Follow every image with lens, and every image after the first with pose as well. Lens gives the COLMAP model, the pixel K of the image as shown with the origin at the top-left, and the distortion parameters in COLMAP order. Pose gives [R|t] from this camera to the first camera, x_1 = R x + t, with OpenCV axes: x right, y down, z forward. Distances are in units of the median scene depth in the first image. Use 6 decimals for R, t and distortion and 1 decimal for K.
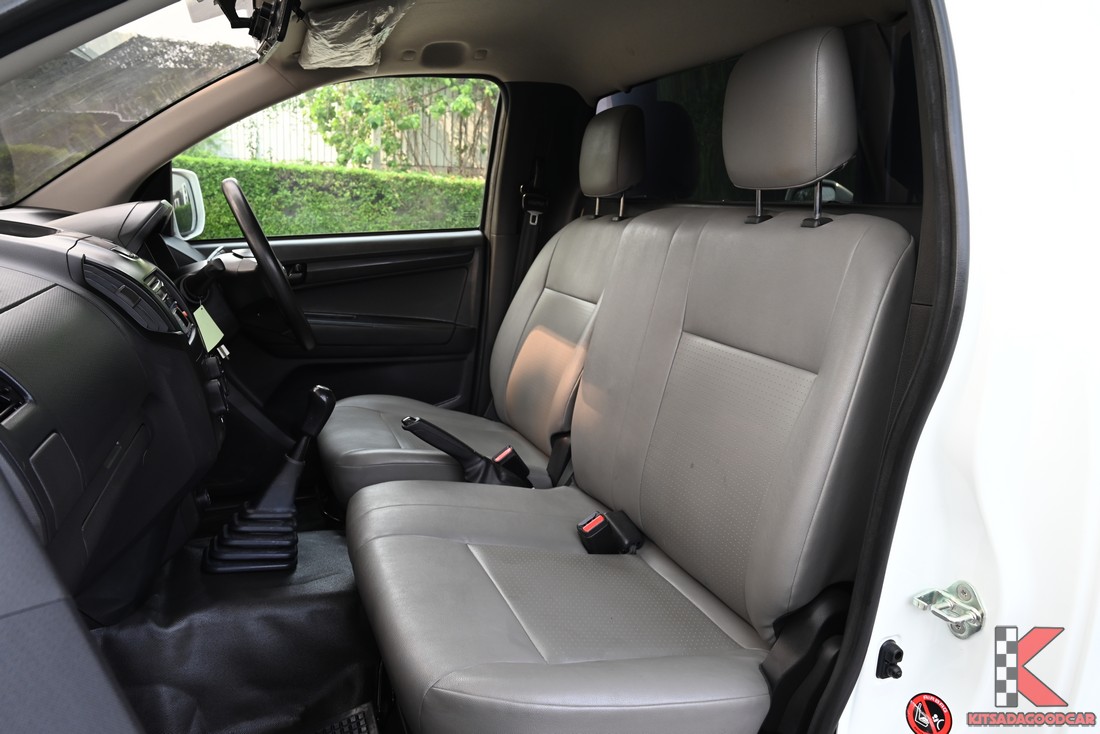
lens RADIAL K [[760.7, 0, 550.0], [0, 760.7, 367.0], [0, 0, 1]] dist [-0.034372, -0.001890]
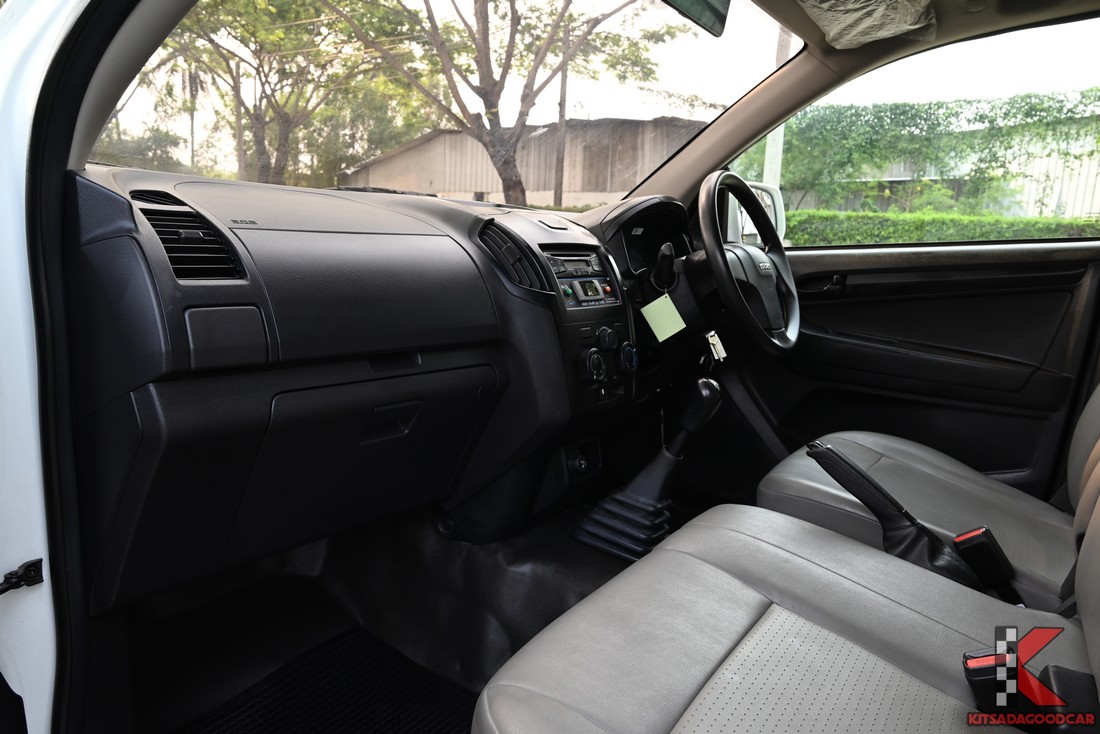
lens RADIAL K [[754.4, 0, 550.0], [0, 754.4, 367.0], [0, 0, 1]] dist [-0.002095, 0.001496]
pose [[0.546361, 0.114870, -0.829635, 0.214652], [-0.194038, 0.980961, 0.008037, 0.026388], [0.814763, 0.156589, 0.558248, 0.224565]]
